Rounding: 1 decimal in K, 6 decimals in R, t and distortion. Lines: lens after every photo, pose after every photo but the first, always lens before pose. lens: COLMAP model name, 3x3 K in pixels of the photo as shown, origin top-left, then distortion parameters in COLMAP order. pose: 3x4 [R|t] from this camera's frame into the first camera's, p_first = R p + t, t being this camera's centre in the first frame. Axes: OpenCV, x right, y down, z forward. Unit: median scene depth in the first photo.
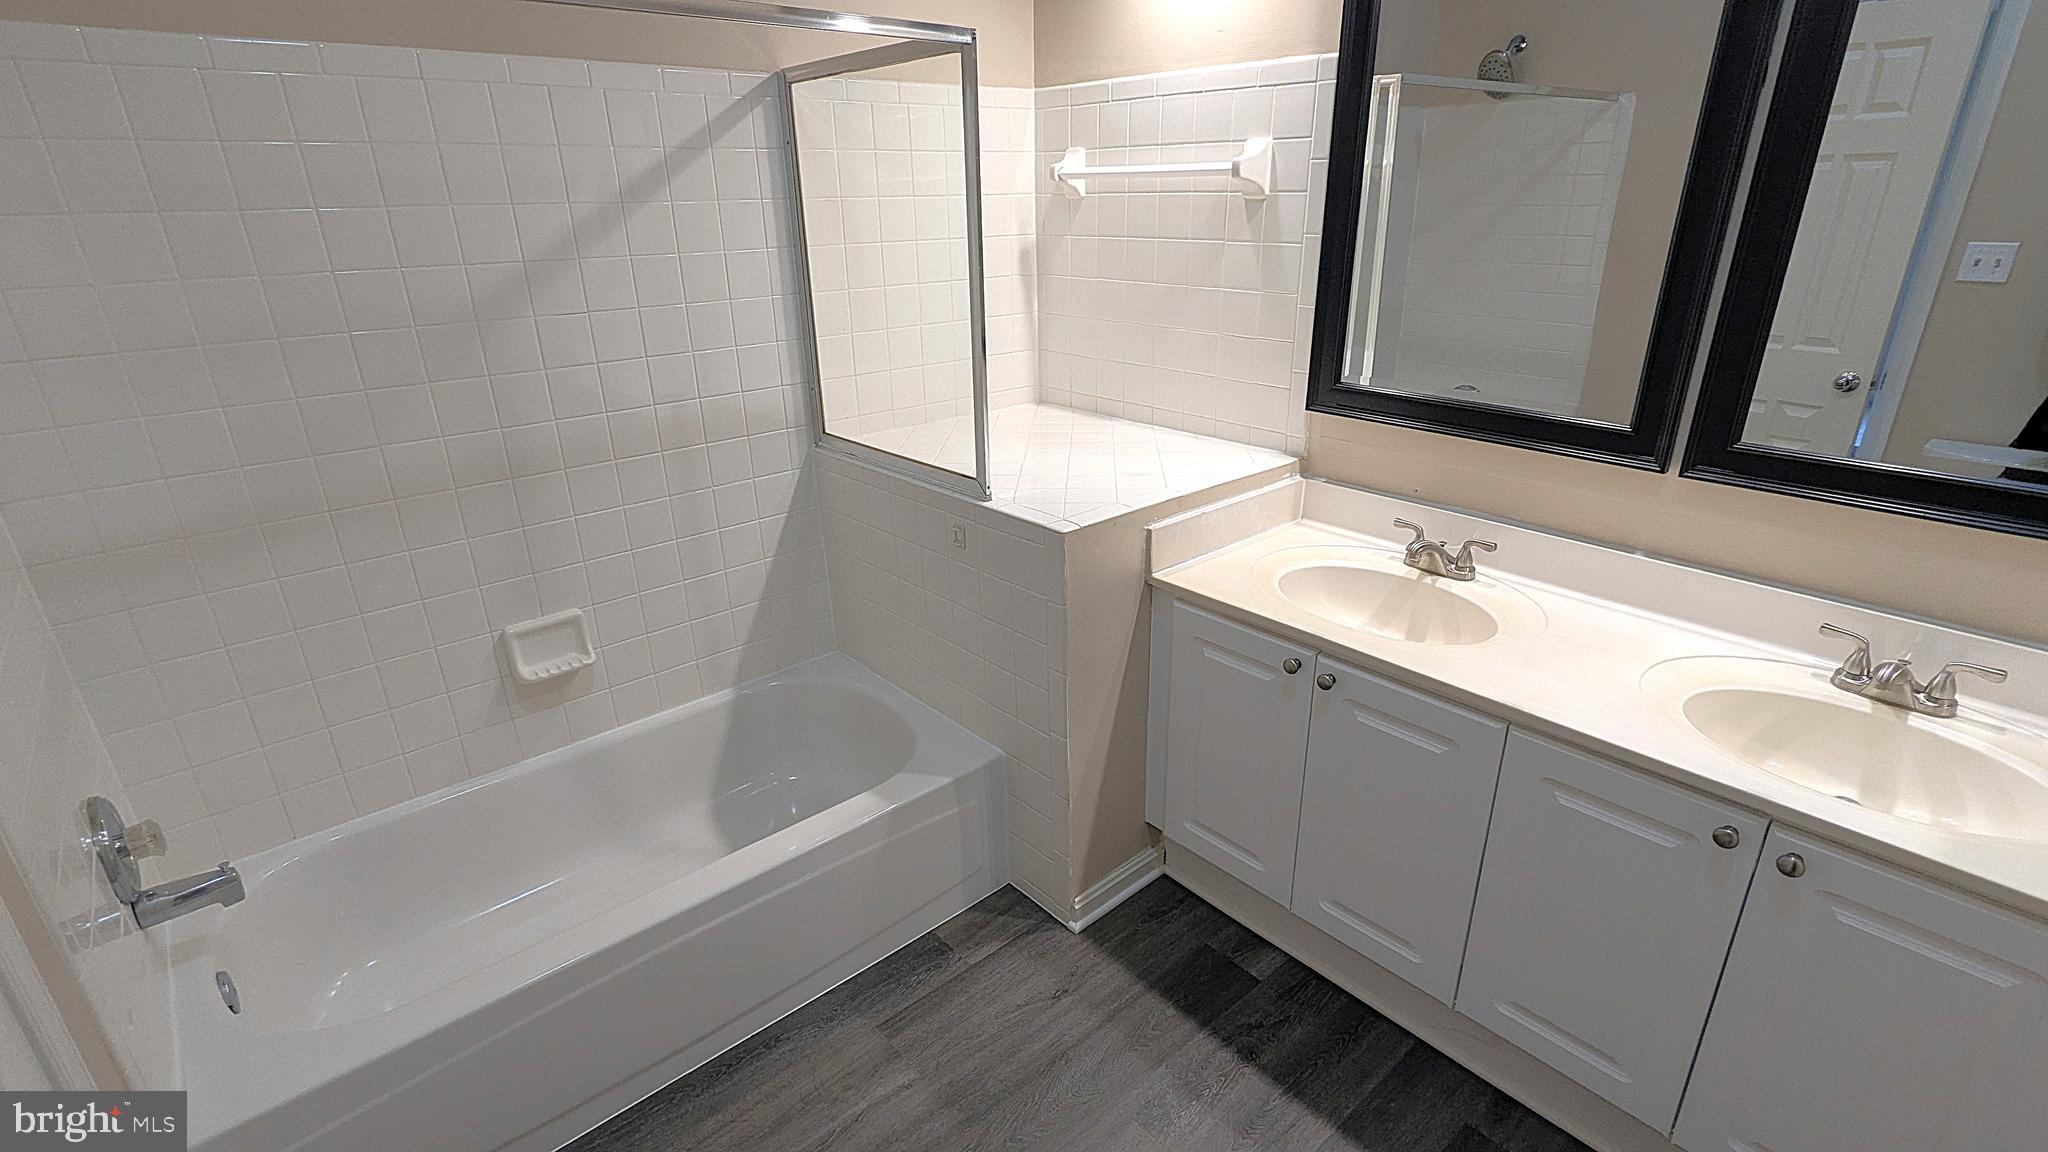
lens RADIAL K [[970.7, 0, 1034.2], [0, 970.7, 581.4], [0, 0, 1]] dist [-0.001167, 0.000464]
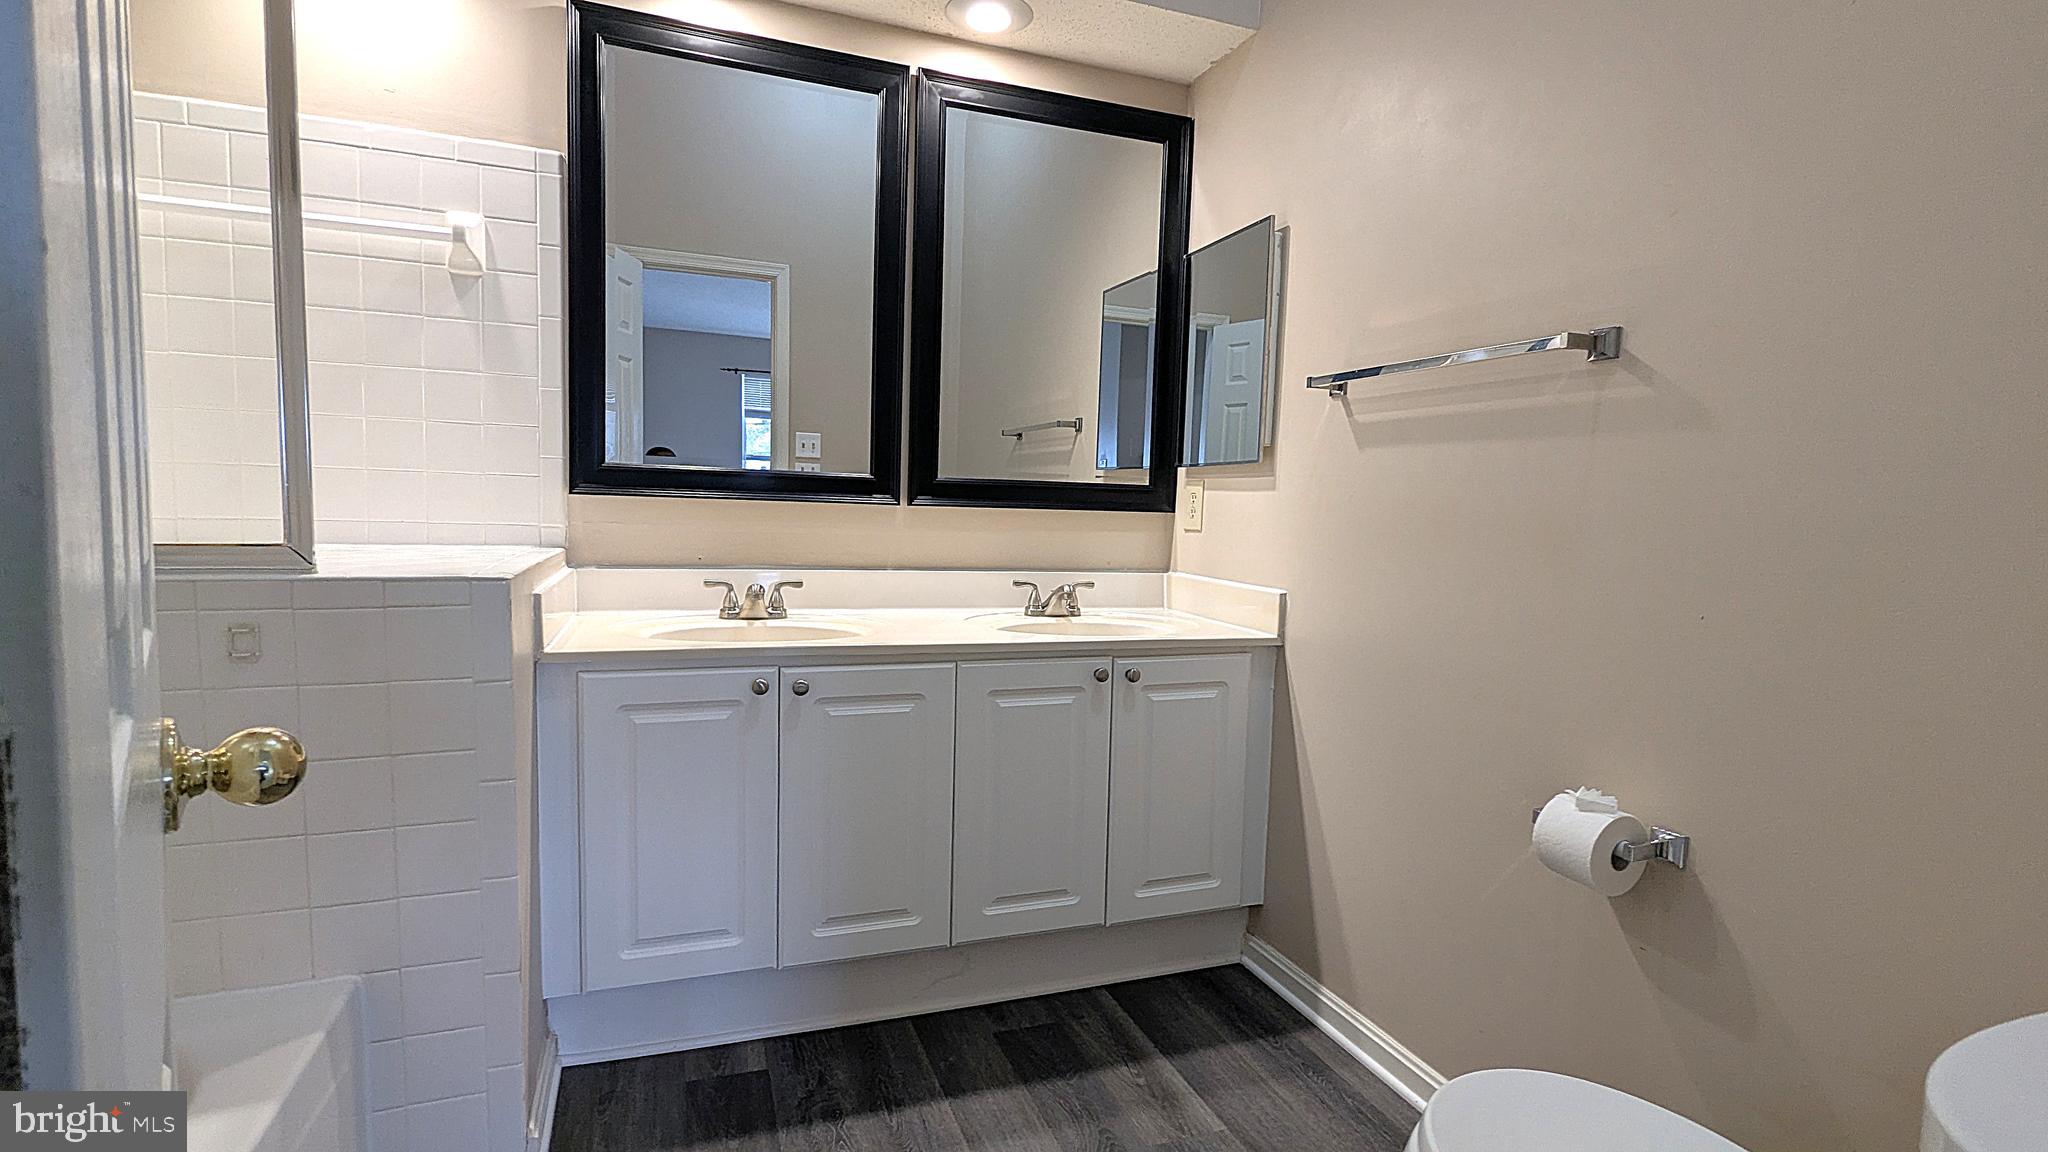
lens RADIAL K [[970.7, 0, 1031.6], [0, 970.7, 580.0], [0, 0, 1]] dist [-0.001167, 0.000464]
pose [[0.364532, -0.053134, 0.929674, -0.499047], [0.318842, 0.945145, -0.071002, 0.129522], [-0.874904, 0.322301, 0.361477, 0.325653]]
